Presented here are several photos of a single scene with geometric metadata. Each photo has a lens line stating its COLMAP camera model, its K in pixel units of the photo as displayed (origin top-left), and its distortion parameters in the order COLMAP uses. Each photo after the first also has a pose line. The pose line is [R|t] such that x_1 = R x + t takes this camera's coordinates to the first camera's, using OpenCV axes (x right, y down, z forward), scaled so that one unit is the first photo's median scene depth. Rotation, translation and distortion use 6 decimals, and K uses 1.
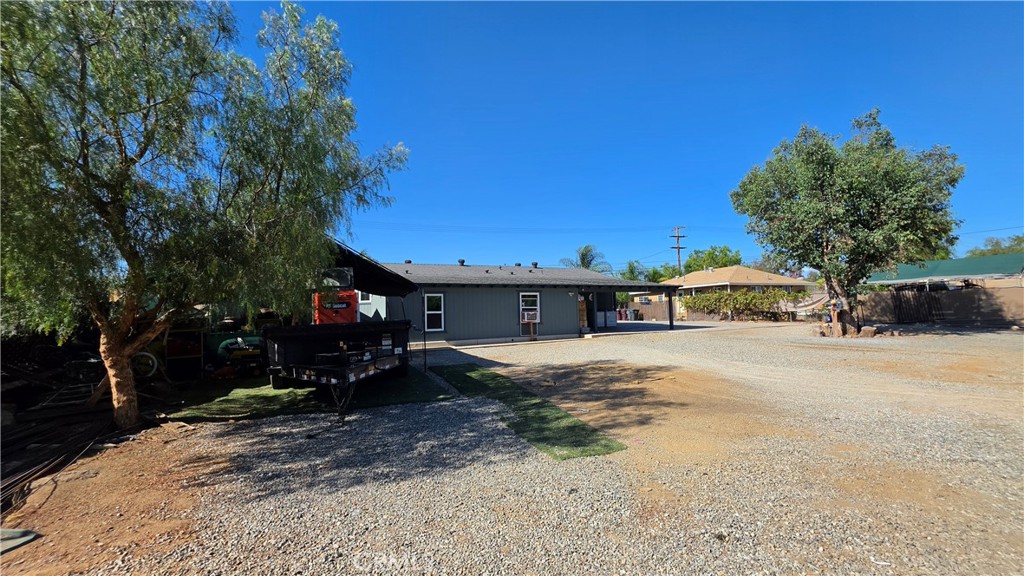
lens RADIAL K [[413.7, 0, 511.3], [0, 413.7, 285.5], [0, 0, 1]] dist [-0.000732, -0.000026]
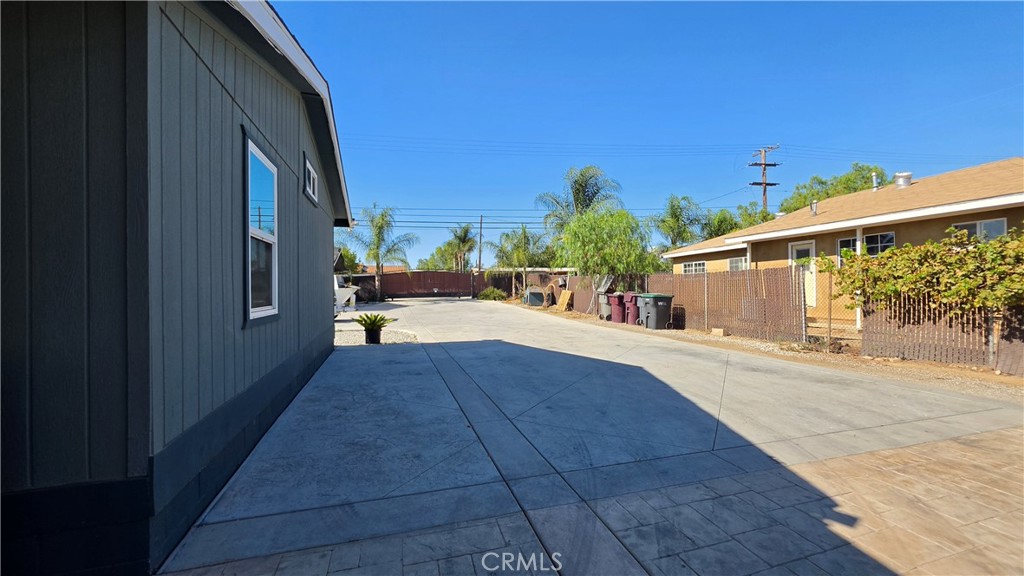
lens RADIAL K [[413.7, 0, 511.3], [0, 413.7, 285.5], [0, 0, 1]] dist [-0.000732, -0.000026]
pose [[0.991633, 0.012895, -0.128440, 0.169002], [-0.004251, 0.997721, 0.067344, 0.020490], [0.129016, -0.066234, 0.989428, 0.492742]]
